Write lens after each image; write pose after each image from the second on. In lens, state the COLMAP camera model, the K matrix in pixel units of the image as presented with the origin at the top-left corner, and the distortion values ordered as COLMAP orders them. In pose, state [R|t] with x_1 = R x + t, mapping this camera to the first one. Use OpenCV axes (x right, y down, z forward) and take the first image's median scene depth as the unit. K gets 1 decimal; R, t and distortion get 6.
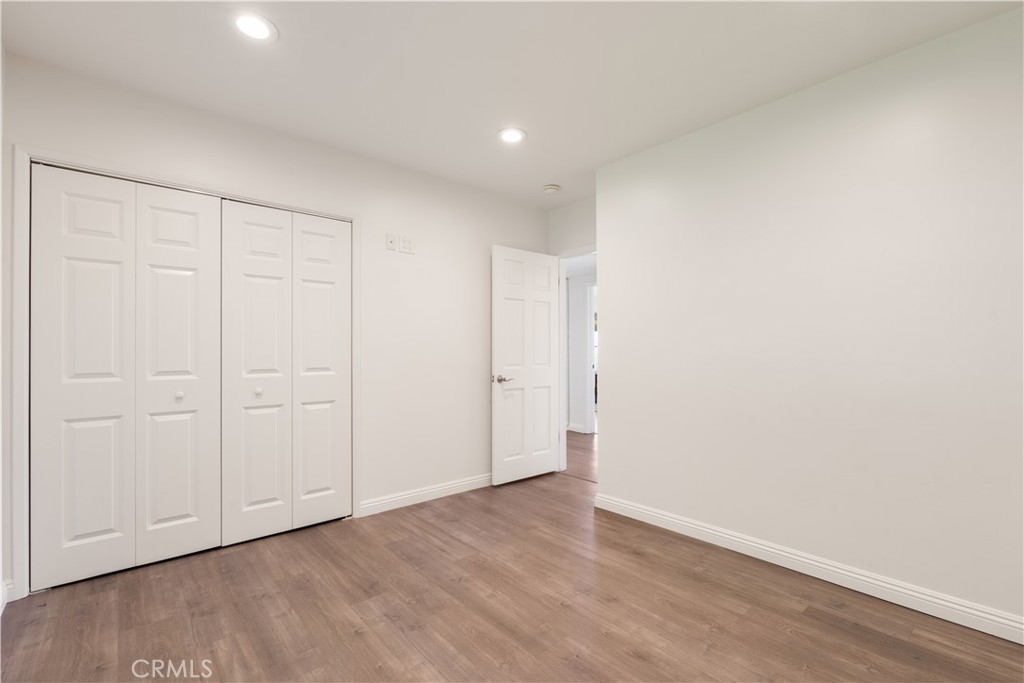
lens RADIAL K [[456.0, 0, 510.5], [0, 456.0, 349.3], [0, 0, 1]] dist [-0.032931, -0.004054]
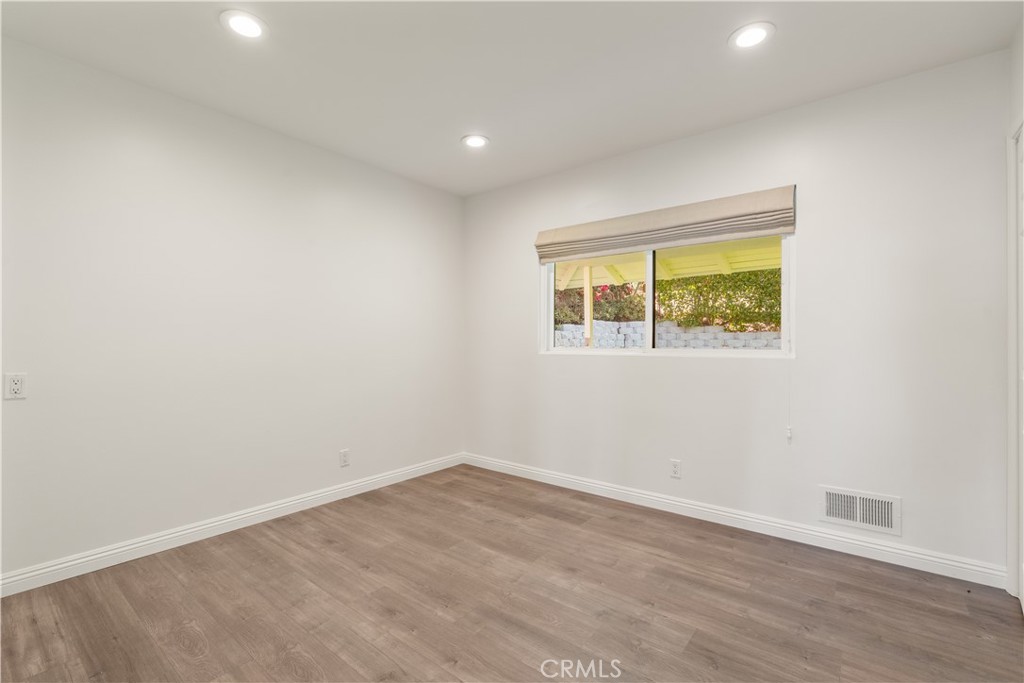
lens RADIAL K [[456.0, 0, 512.6], [0, 456.0, 347.0], [0, 0, 1]] dist [-0.032931, -0.004054]
pose [[-0.984607, 0.000465, -0.174783, 0.167995], [-0.000238, 0.999992, 0.004004, 0.013553], [0.174783, 0.003984, -0.984599, 1.963402]]
